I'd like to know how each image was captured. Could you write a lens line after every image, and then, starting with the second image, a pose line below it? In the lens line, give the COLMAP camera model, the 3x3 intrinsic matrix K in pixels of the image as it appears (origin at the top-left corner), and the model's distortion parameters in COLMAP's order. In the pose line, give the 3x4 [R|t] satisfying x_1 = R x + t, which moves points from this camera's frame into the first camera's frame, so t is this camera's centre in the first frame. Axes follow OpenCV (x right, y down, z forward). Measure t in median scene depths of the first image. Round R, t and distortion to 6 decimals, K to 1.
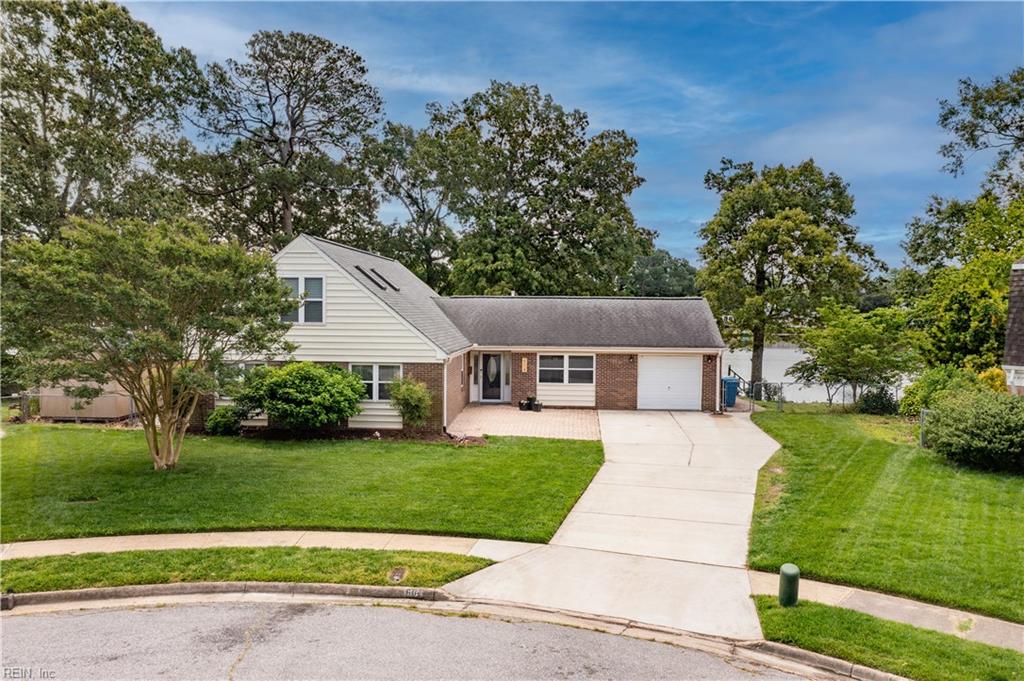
lens RADIAL K [[804.5, 0, 519.5], [0, 804.5, 339.4], [0, 0, 1]] dist [-0.032719, 0.082785]
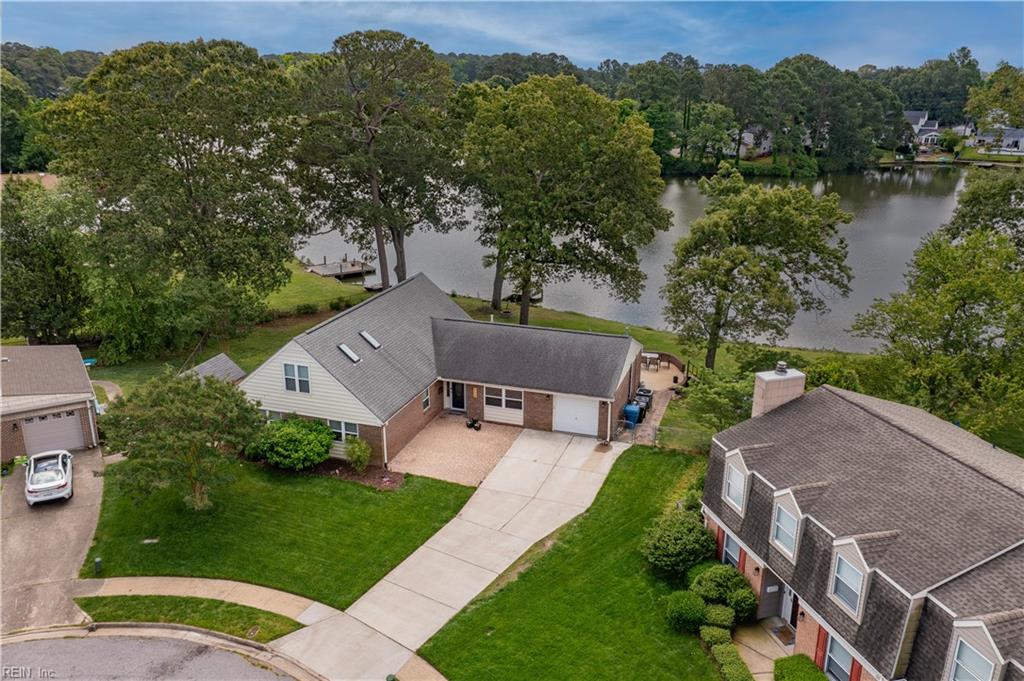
lens RADIAL K [[804.5, 0, 519.5], [0, 804.5, 339.4], [0, 0, 1]] dist [-0.032719, 0.082785]
pose [[0.964961, 0.077943, -0.250551, 0.424460], [-0.006496, 0.961667, 0.274142, -0.441208], [0.262314, -0.262909, 0.928477, -0.252356]]
